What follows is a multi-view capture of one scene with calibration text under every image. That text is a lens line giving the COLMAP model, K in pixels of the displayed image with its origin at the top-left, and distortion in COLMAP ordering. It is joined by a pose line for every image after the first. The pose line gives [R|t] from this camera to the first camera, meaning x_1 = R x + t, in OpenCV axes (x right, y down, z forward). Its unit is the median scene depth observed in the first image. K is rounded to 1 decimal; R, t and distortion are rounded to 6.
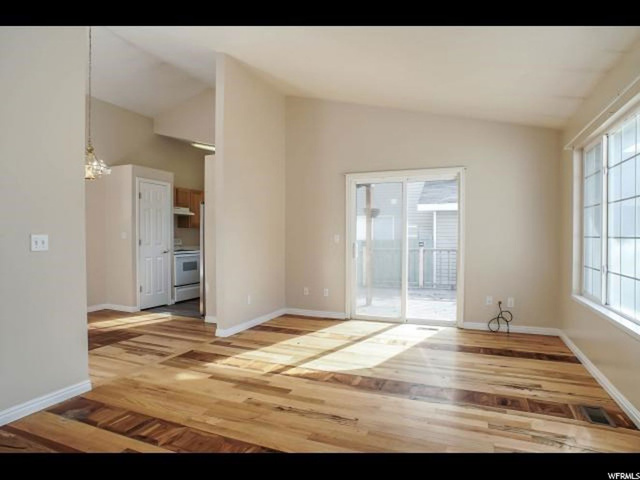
lens RADIAL K [[375.5, 0, 318.3], [0, 375.5, 242.3], [0, 0, 1]] dist [-0.095891, 0.077107]
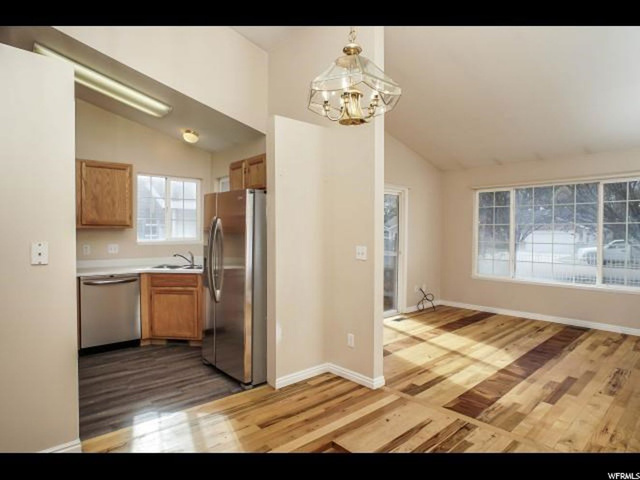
lens RADIAL K [[375.5, 0, 318.3], [0, 375.5, 242.3], [0, 0, 1]] dist [-0.095891, 0.077107]
pose [[0.423251, -0.026588, 0.905622, -0.893664], [0.008624, 0.999642, 0.025318, -0.043950], [-0.905971, -0.002906, 0.423329, 0.753007]]
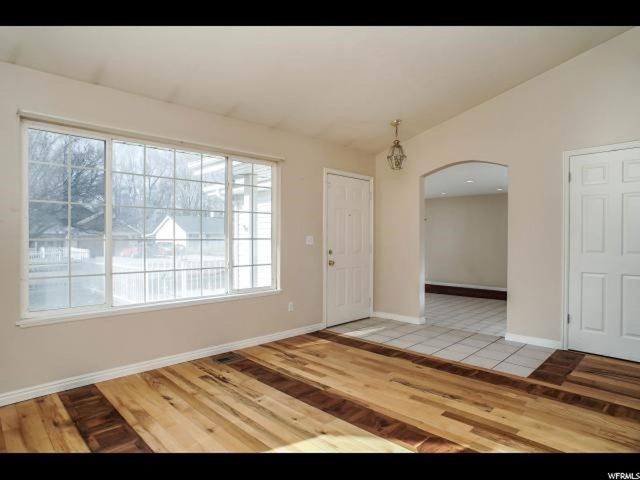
lens RADIAL K [[375.5, 0, 318.3], [0, 375.5, 242.3], [0, 0, 1]] dist [-0.095891, 0.077107]
pose [[-0.922424, -0.009018, 0.386073, -0.080627], [0.001902, 0.999609, 0.027892, -0.021567], [-0.386174, 0.026462, -0.922046, 1.160251]]
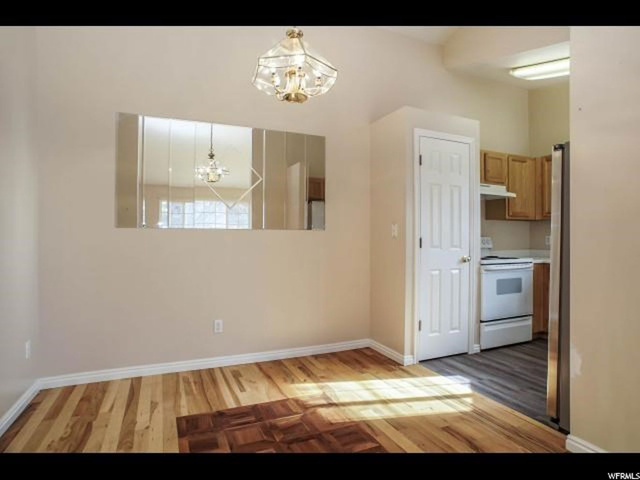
lens RADIAL K [[371.3, 0, 317.9], [0, 371.3, 235.9], [0, 0, 1]] dist [-0.048359, 0.022143]
pose [[0.713074, -0.010739, -0.701007, -0.248461], [-0.008730, 0.999669, -0.024194, 0.007031], [0.701035, 0.023372, 0.712744, 0.609645]]
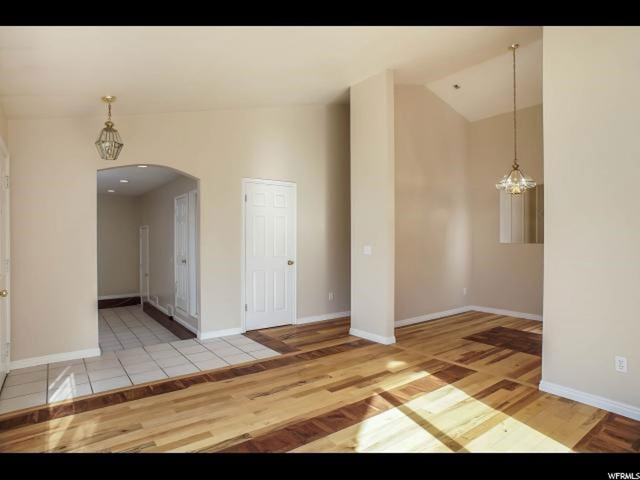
lens RADIAL K [[371.3, 0, 317.9], [0, 371.3, 235.9], [0, 0, 1]] dist [-0.048359, 0.022143]
pose [[-0.503024, -0.015796, -0.864128, 0.535981], [-0.011398, 0.999867, -0.011642, -0.025064], [0.864197, 0.003993, -0.503137, 0.914722]]
